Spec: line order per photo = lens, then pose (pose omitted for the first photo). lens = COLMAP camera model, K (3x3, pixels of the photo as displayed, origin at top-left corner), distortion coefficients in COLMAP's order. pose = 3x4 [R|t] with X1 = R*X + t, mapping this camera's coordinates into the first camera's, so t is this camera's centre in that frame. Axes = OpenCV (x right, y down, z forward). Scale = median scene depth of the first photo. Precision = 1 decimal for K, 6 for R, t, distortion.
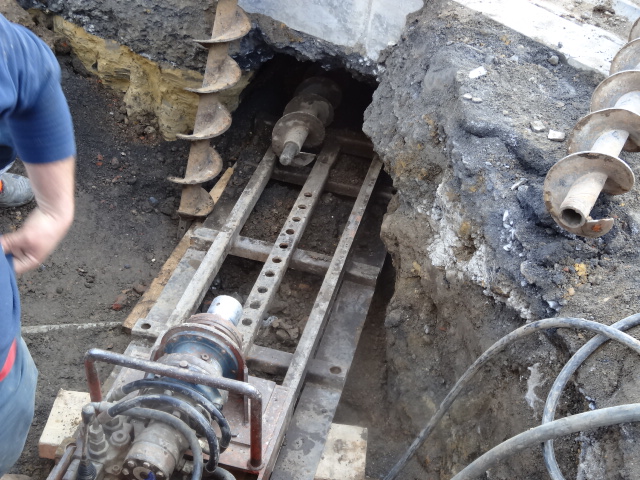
lens RADIAL K [[949.6, 0, 320.0], [0, 949.6, 240.0], [0, 0, 1]] dist [-0.019276, -0.017880]
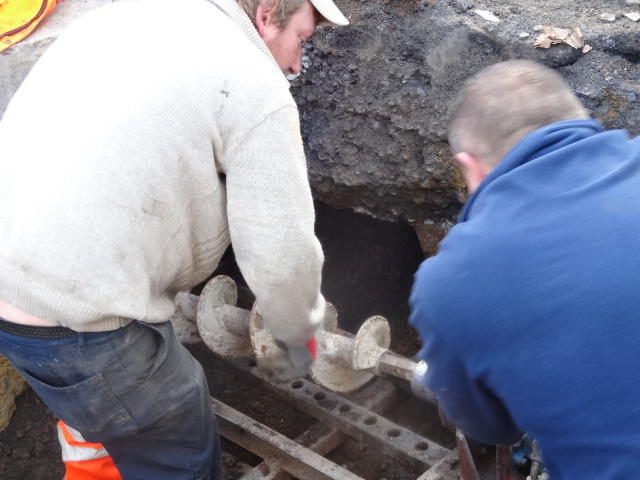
lens RADIAL K [[1449.8, 0, 320.0], [0, 1449.8, 240.0], [0, 0, 1]] dist [-0.066033, 0.260969]
pose [[0.606733, -0.552408, 0.571595, -0.621018], [0.623605, 0.776693, 0.088680, -0.191085], [-0.492942, 0.302644, 0.815730, 0.098649]]
